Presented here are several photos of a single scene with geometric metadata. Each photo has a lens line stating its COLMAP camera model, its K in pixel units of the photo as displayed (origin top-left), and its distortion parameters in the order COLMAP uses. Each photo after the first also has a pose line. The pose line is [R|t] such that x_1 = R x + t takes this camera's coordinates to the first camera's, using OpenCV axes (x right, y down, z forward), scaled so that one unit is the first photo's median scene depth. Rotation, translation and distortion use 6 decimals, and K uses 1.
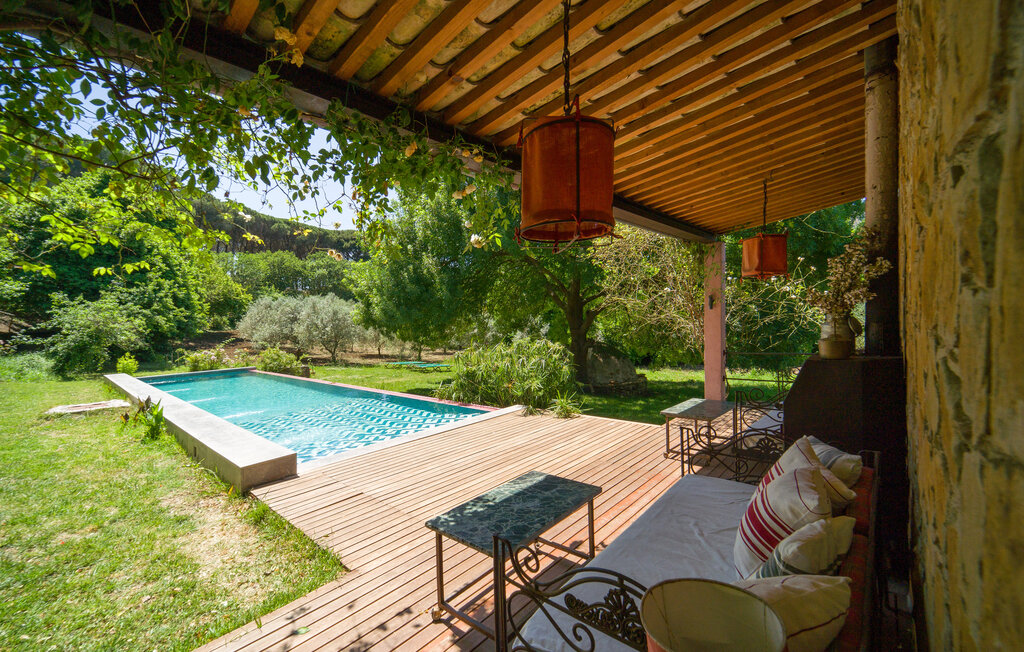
lens RADIAL K [[434.1, 0, 512.0], [0, 434.1, 326.0], [0, 0, 1]] dist [0.000263, 0.000021]
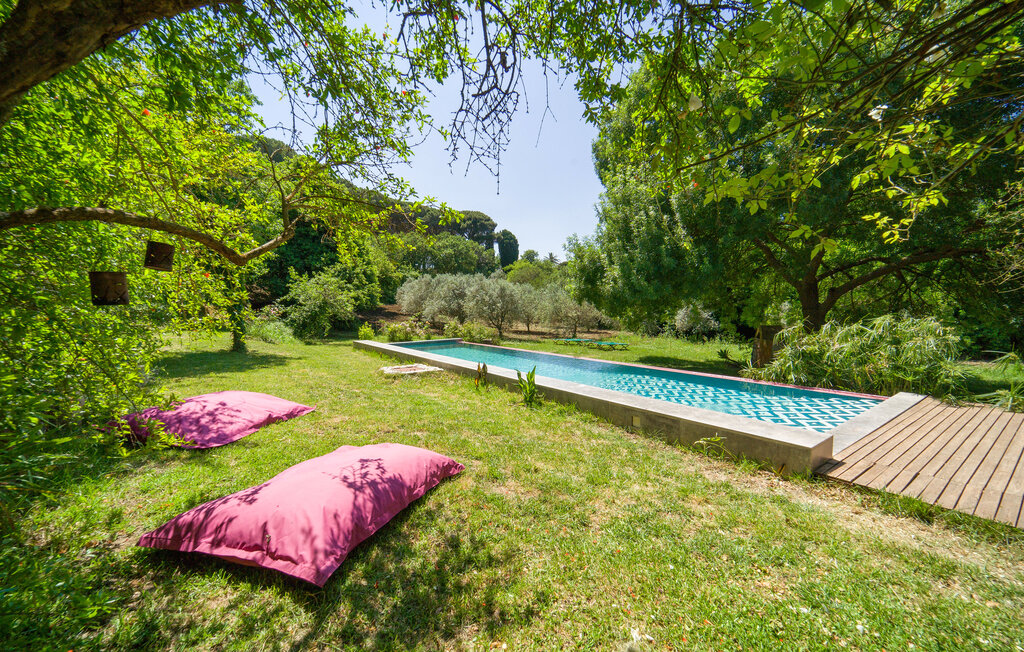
lens RADIAL K [[434.1, 0, 512.0], [0, 434.1, 326.0], [0, 0, 1]] dist [0.000263, 0.000021]
pose [[0.974046, 0.028456, -0.224554, -0.193654], [-0.017833, 0.998630, 0.049193, 0.007279], [0.225646, -0.043912, 0.973219, -0.001207]]
